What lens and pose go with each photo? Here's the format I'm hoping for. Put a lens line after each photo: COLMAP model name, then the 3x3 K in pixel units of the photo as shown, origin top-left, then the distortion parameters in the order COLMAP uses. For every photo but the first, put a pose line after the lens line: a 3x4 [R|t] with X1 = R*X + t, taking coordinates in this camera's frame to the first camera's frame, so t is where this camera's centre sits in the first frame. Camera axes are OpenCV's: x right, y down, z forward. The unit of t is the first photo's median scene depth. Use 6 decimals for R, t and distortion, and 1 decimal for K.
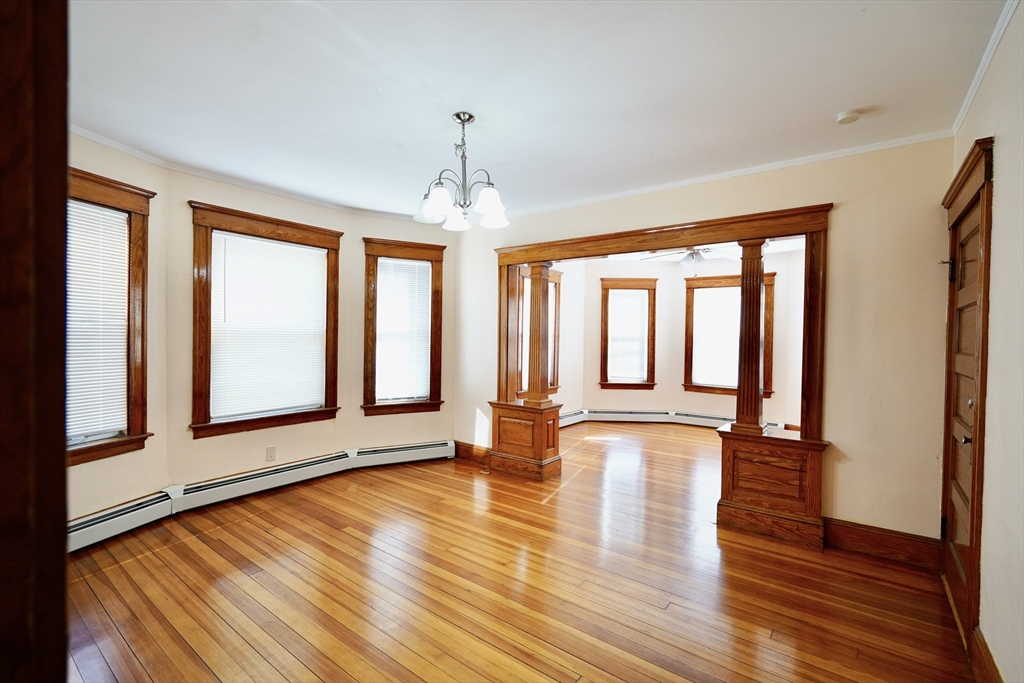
lens RADIAL K [[459.0, 0, 512.0], [0, 459.0, 342.1], [0, 0, 1]] dist [-0.006939, 0.002950]
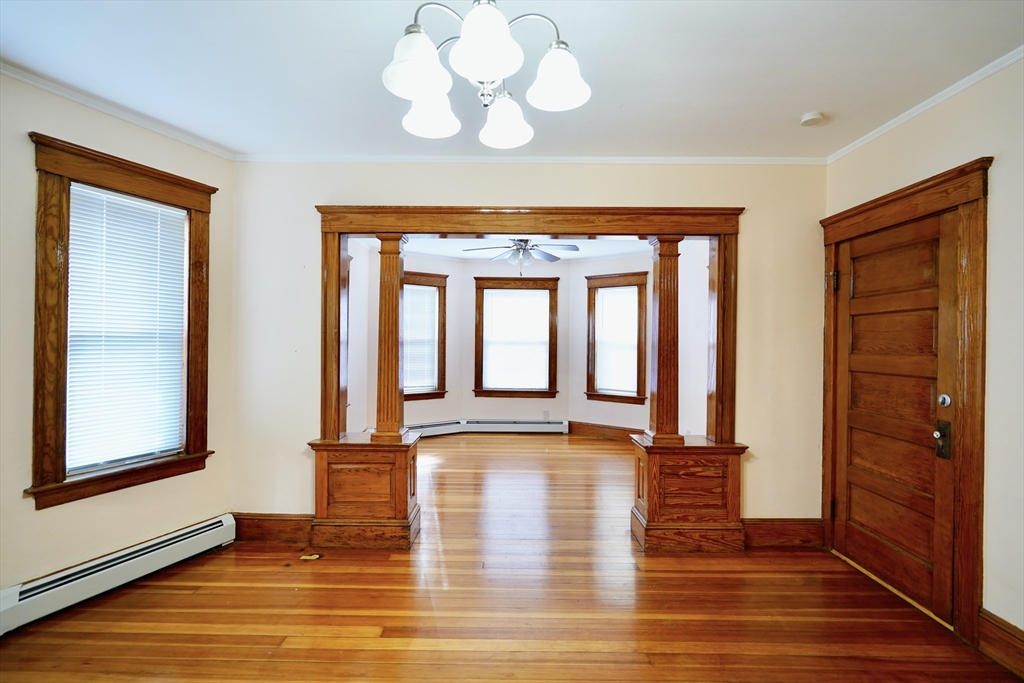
lens RADIAL K [[459.0, 0, 508.6], [0, 459.0, 340.2], [0, 0, 1]] dist [-0.006939, 0.002950]
pose [[0.800553, -0.005566, 0.599236, -0.213789], [0.010517, 0.999933, -0.004763, -0.007041], [-0.599169, 0.010116, 0.800558, 0.328622]]
